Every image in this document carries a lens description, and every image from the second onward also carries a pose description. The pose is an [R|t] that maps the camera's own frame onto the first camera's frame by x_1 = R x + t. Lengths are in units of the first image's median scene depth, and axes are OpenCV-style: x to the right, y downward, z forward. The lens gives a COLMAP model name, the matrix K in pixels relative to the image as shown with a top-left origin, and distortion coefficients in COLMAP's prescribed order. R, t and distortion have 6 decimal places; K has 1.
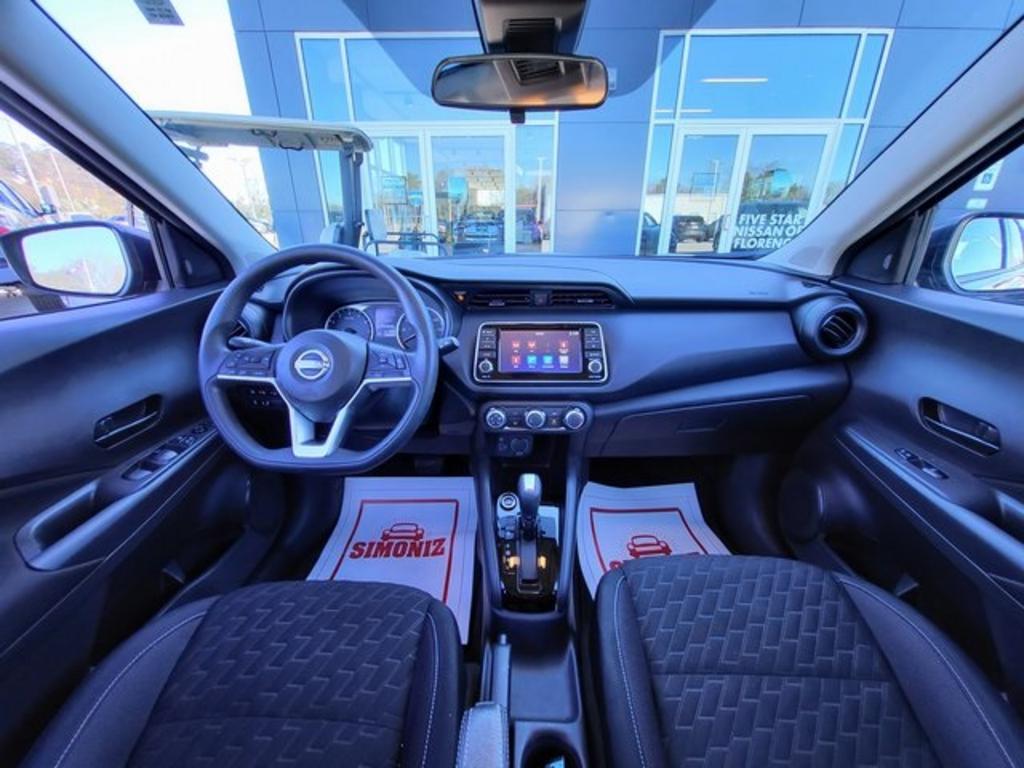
lens RADIAL K [[403.3, 0, 513.2], [0, 403.3, 390.7], [0, 0, 1]] dist [-0.006043, -0.000564]
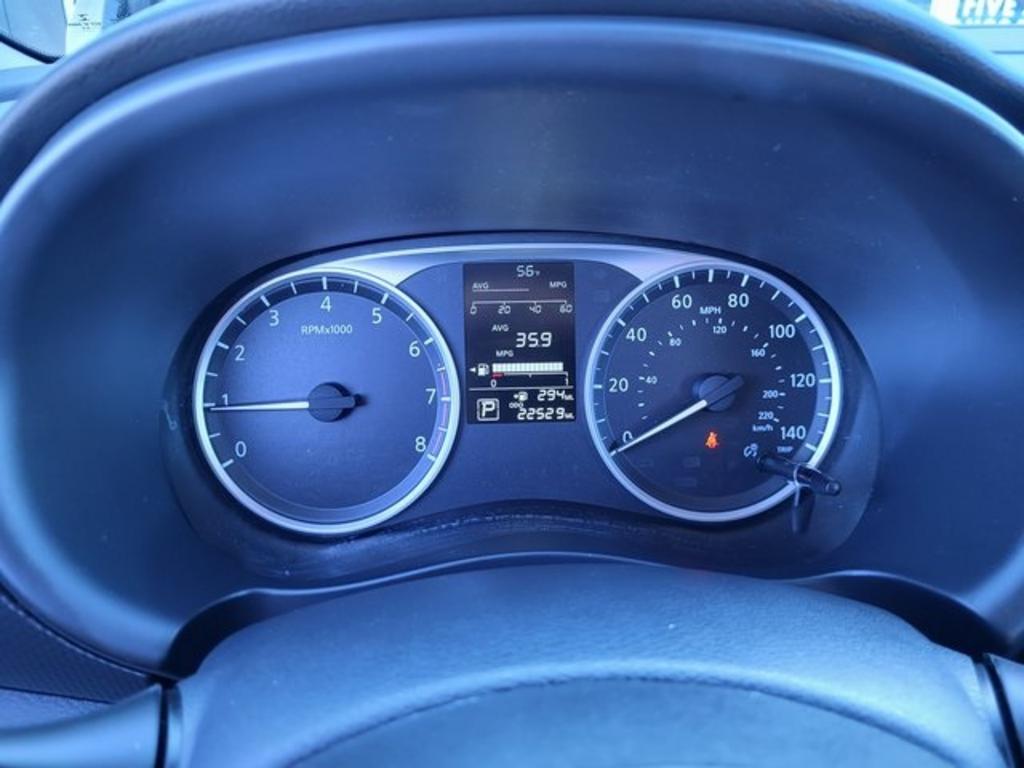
lens RADIAL K [[803.0, 0, 512.4], [0, 803.0, 381.5], [0, 0, 1]] dist [0.012010, -0.003401]
pose [[0.996851, -0.026494, 0.074736, -0.398281], [0.023677, 0.998985, 0.038333, -0.191281], [-0.075676, -0.036442, 0.996466, 0.707169]]
